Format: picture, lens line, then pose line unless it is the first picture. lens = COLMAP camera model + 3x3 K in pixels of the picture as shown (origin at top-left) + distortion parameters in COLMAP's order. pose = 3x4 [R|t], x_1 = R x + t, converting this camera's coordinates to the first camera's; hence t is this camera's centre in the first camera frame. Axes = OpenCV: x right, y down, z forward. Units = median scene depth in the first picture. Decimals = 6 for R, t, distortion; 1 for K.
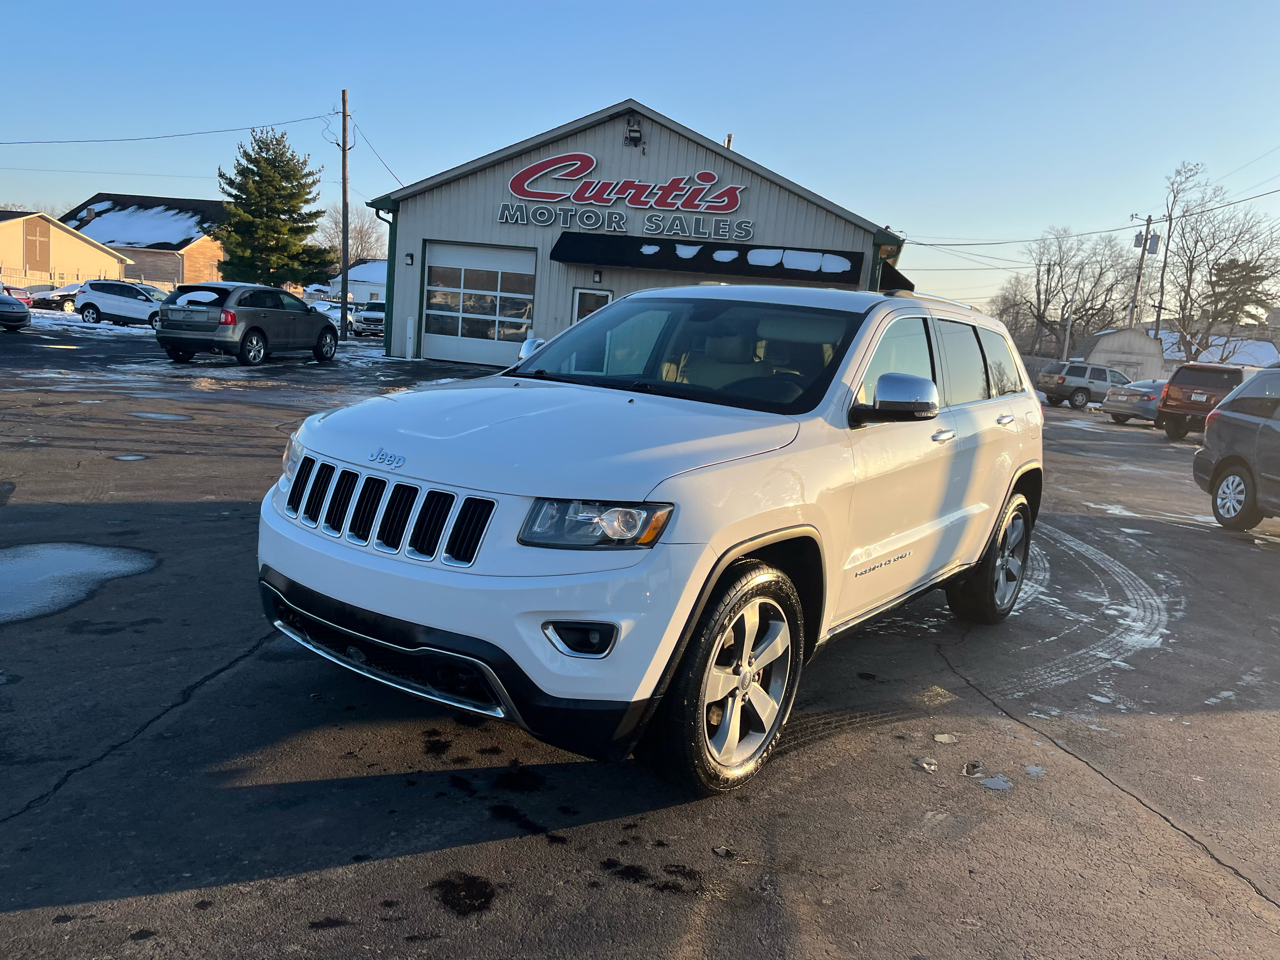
lens RADIAL K [[967.5, 0, 653.4], [0, 967.5, 484.4], [0, 0, 1]] dist [0.059880, -0.069088]
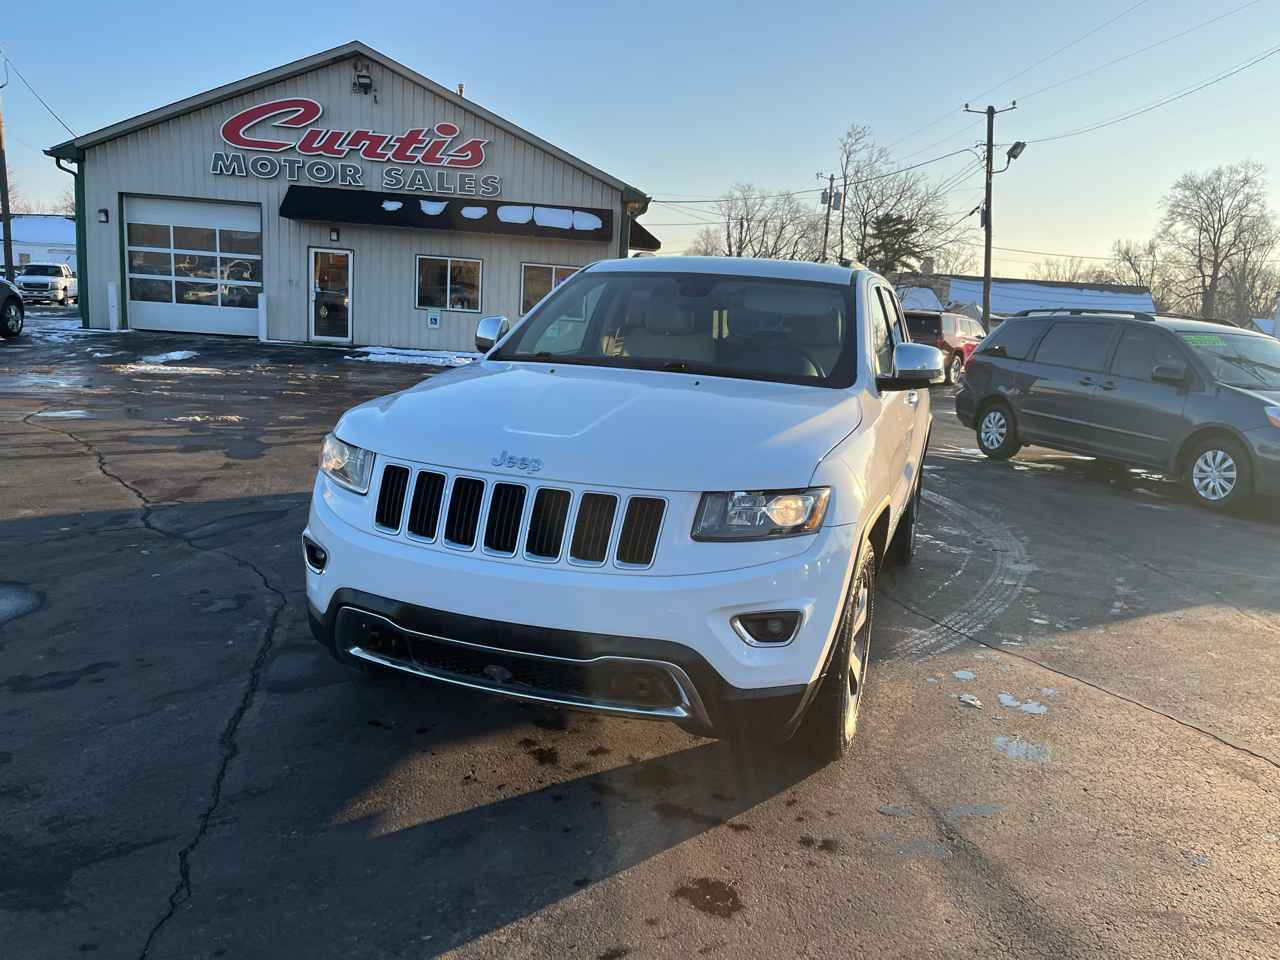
lens RADIAL K [[967.5, 0, 651.6], [0, 967.5, 489.1], [0, 0, 1]] dist [0.059880, -0.069088]
pose [[0.955545, -0.082427, 0.283089, -0.119208], [0.068380, 0.995903, 0.059165, -0.013552], [-0.286806, -0.037177, 0.957267, 0.020034]]
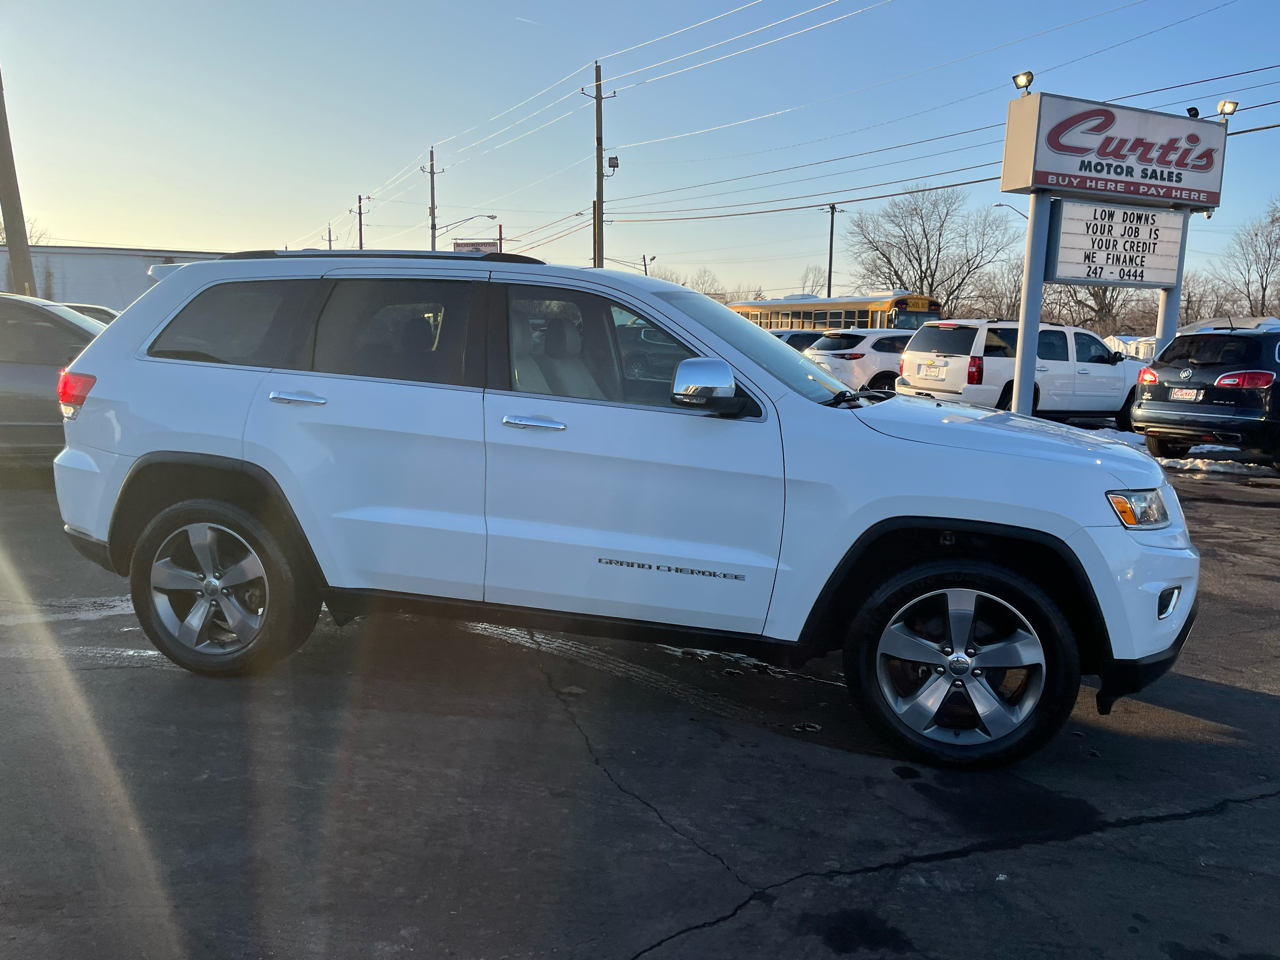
lens RADIAL K [[967.5, 0, 651.4], [0, 967.5, 486.8], [0, 0, 1]] dist [0.059880, -0.069088]
pose [[-0.373890, -0.238735, 0.896221, -0.348066], [0.082530, 0.953907, 0.288532, -0.123063], [-0.923794, 0.181845, -0.336953, 0.593893]]
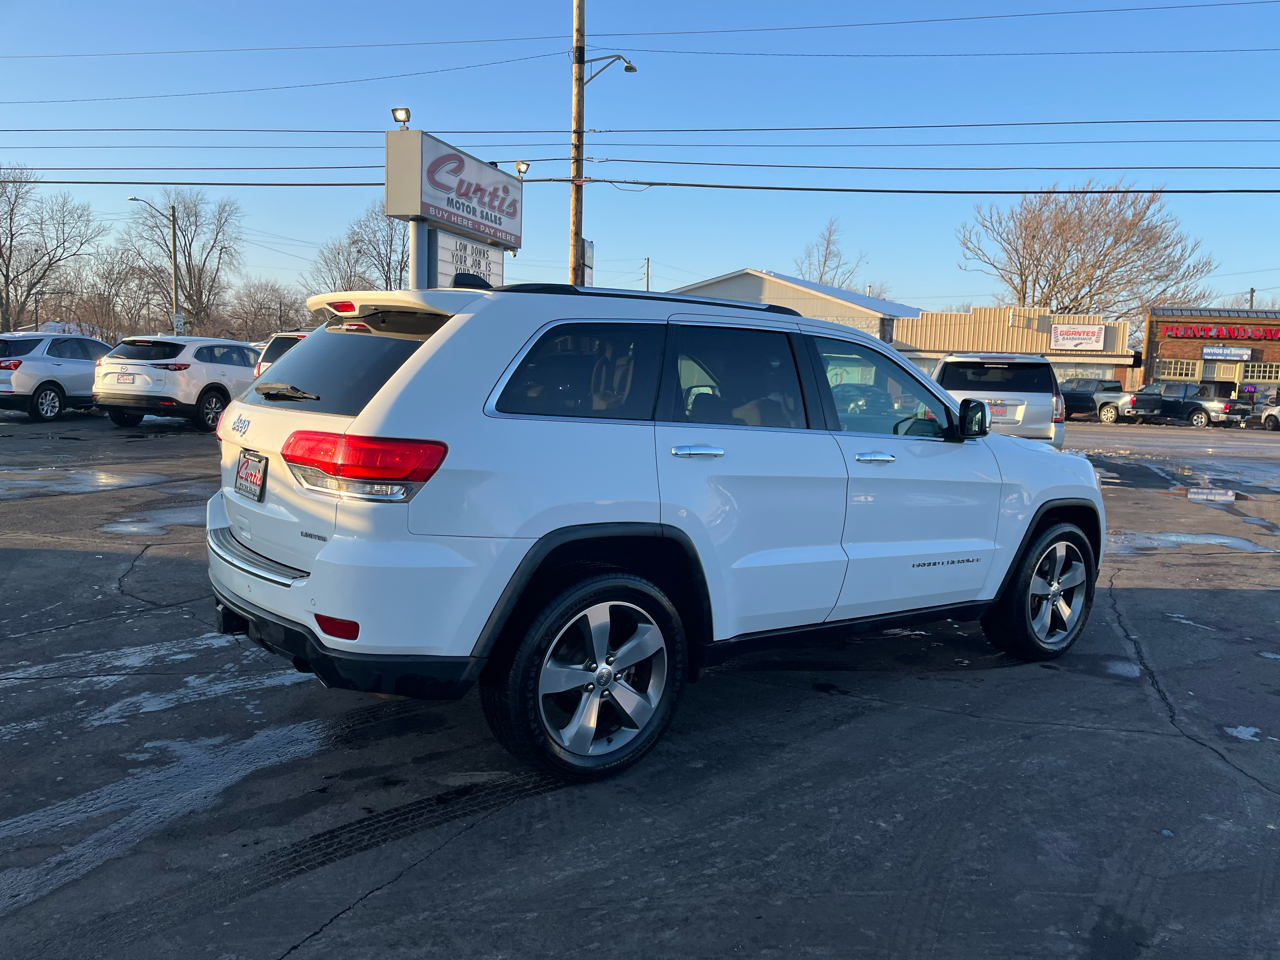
lens RADIAL K [[967.2, 0, 656.8], [0, 967.2, 488.4], [0, 0, 1]] dist [0.064101, -0.082472]
pose [[-0.949619, -0.158990, 0.270086, -0.045169], [-0.076969, 0.953689, 0.290780, -0.147139], [-0.303809, 0.255342, -0.917878, 0.912666]]
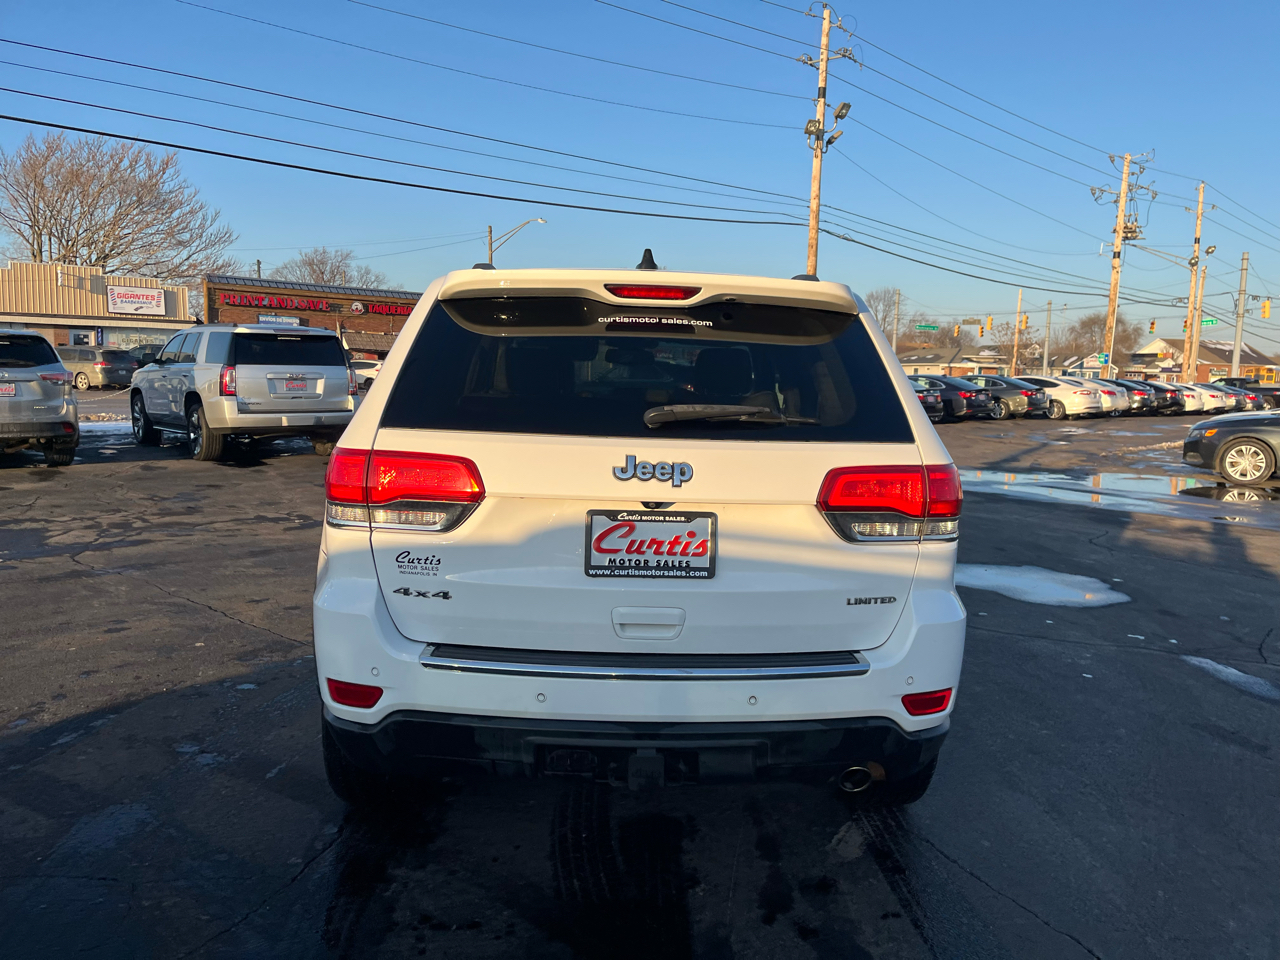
lens RADIAL K [[967.2, 0, 651.3], [0, 967.2, 476.7], [0, 0, 1]] dist [0.064101, -0.082472]
pose [[-0.783820, -0.042984, -0.619499, 0.319798], [-0.192665, 0.965206, 0.176798, -0.097522], [0.590344, 0.257933, -0.764829, 0.812804]]
